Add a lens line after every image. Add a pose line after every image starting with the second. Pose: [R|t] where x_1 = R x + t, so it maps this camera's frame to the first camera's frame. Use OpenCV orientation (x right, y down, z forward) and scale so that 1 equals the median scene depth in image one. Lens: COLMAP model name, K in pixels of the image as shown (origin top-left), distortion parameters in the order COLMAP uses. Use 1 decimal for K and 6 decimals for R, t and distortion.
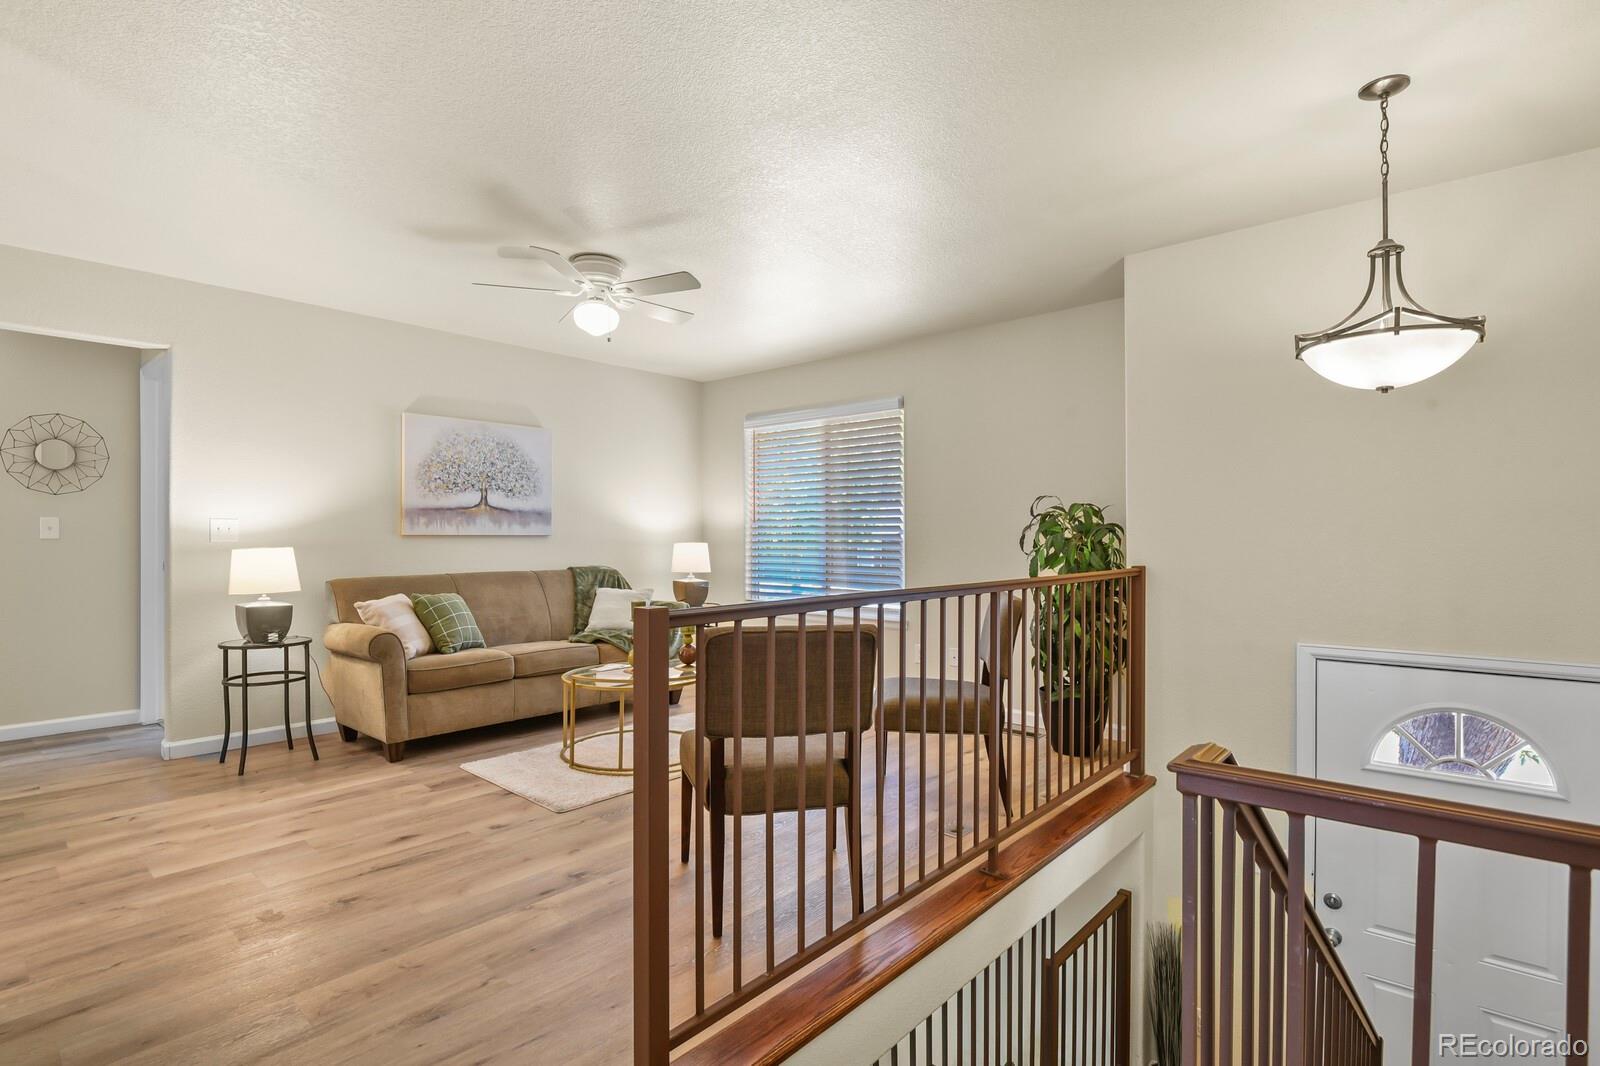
lens RADIAL K [[774.1, 0, 804.6], [0, 774.1, 537.8], [0, 0, 1]] dist [-0.011645, -0.000716]
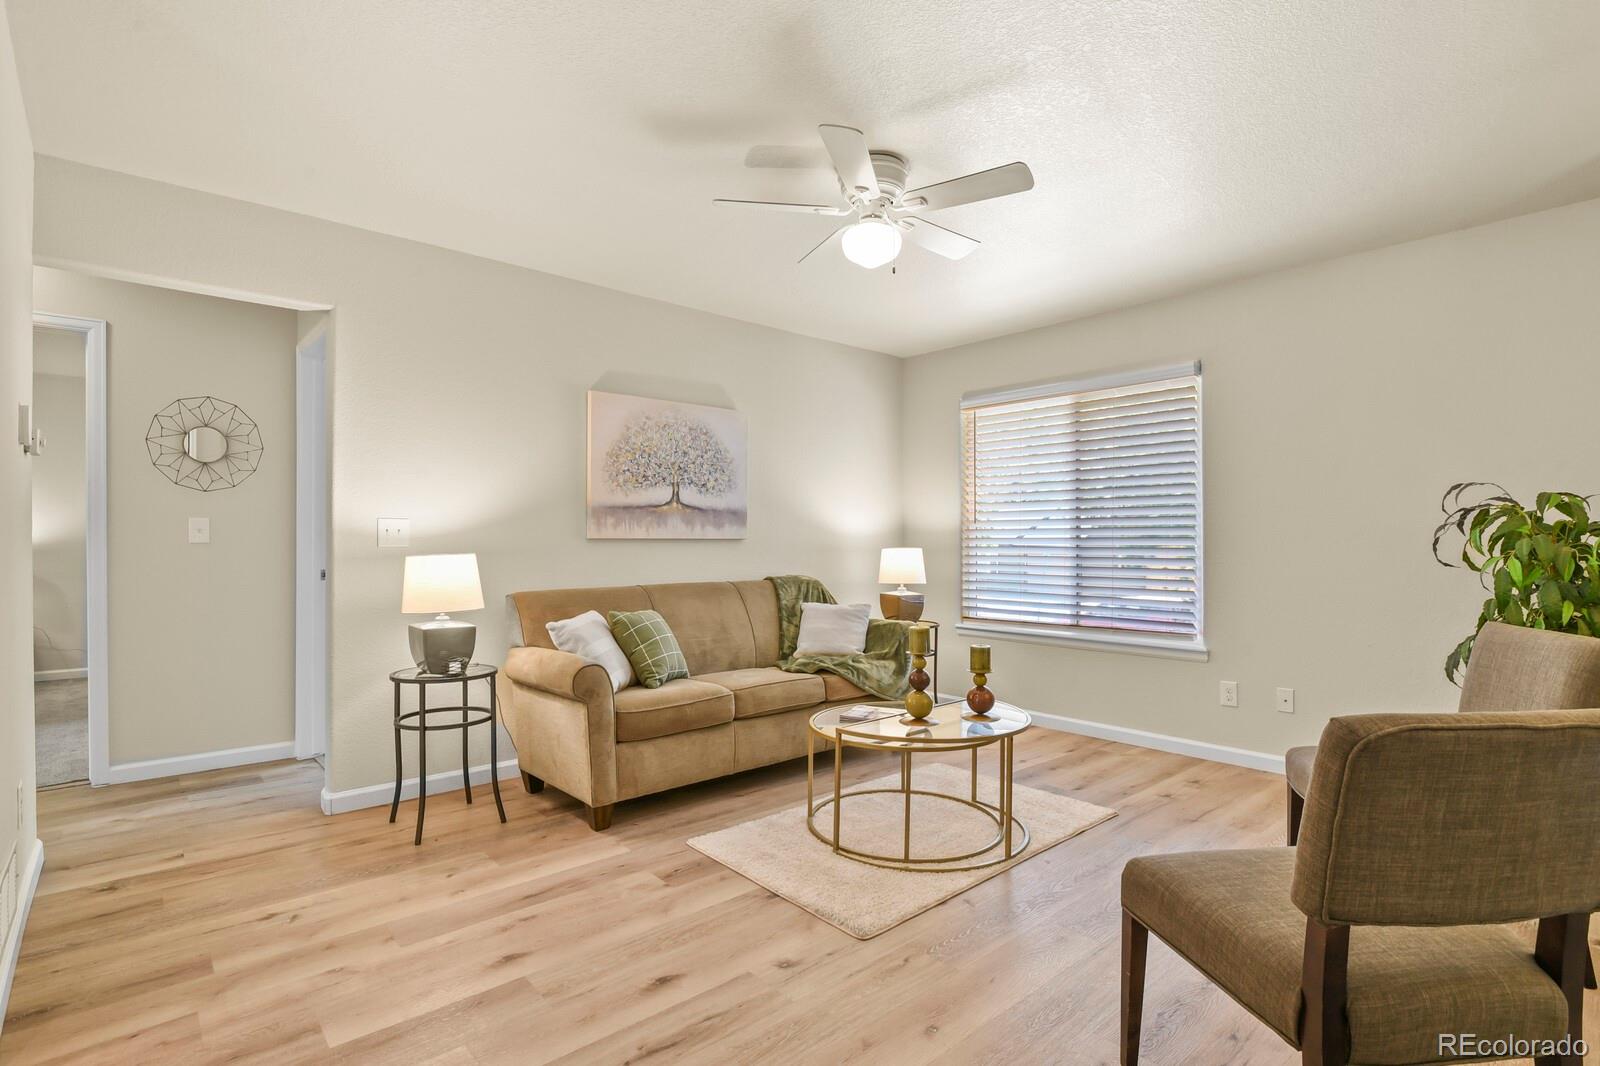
lens RADIAL K [[776.0, 0, 802.8], [0, 776.0, 539.8], [0, 0, 1]] dist [0.000322, -0.007077]
pose [[0.992403, 0.000290, -0.123032, -0.220675], [-0.000639, 0.999996, -0.002799, -0.000006], [0.123031, 0.002857, 0.992399, 0.234594]]
